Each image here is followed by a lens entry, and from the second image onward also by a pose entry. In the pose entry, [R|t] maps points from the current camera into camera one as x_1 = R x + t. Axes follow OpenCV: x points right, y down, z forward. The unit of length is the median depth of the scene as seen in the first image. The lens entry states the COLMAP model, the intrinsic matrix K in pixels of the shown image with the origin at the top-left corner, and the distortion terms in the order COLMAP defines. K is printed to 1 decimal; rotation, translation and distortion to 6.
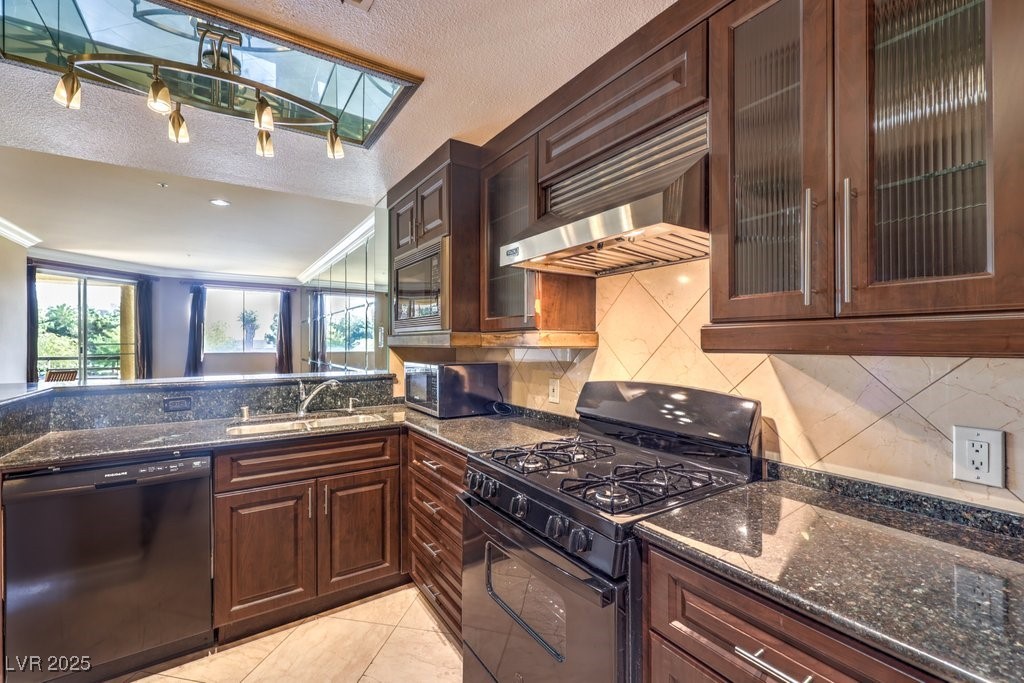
lens RADIAL K [[430.6, 0, 506.6], [0, 430.6, 341.7], [0, 0, 1]] dist [-0.000860, 0.000167]
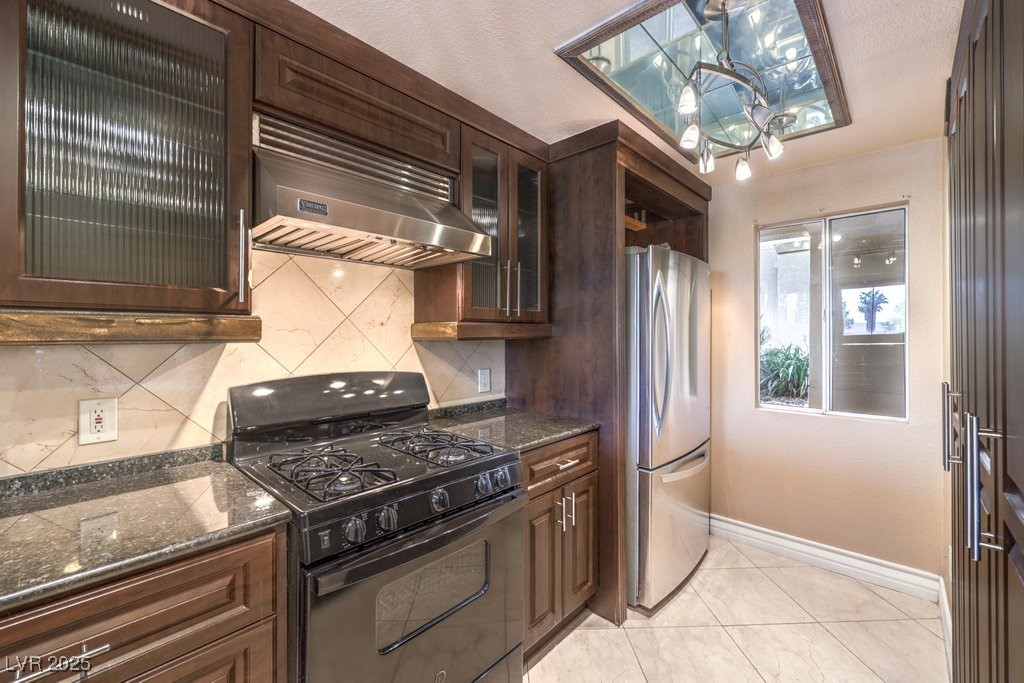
lens RADIAL K [[430.6, 0, 518.4], [0, 430.6, 338.9], [0, 0, 1]] dist [-0.000860, 0.000167]
pose [[-0.268420, -0.003302, 0.963296, -0.486232], [0.001684, 0.999991, 0.003897, 0.007776], [-0.963301, 0.002668, -0.268412, 0.550521]]
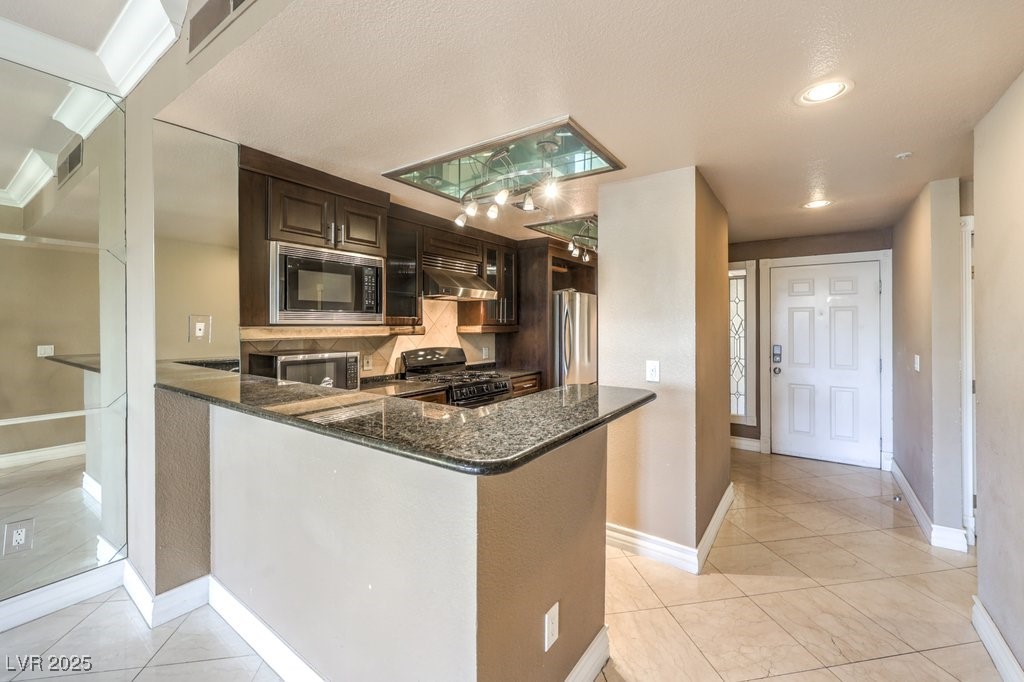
lens RADIAL K [[430.6, 0, 507.2], [0, 430.6, 332.0], [0, 0, 1]] dist [-0.000860, 0.000167]
pose [[-0.356224, -0.006307, 0.934379, -1.341034], [0.005265, 0.999948, 0.008757, -0.007270], [-0.934386, 0.008039, -0.356172, 0.942277]]
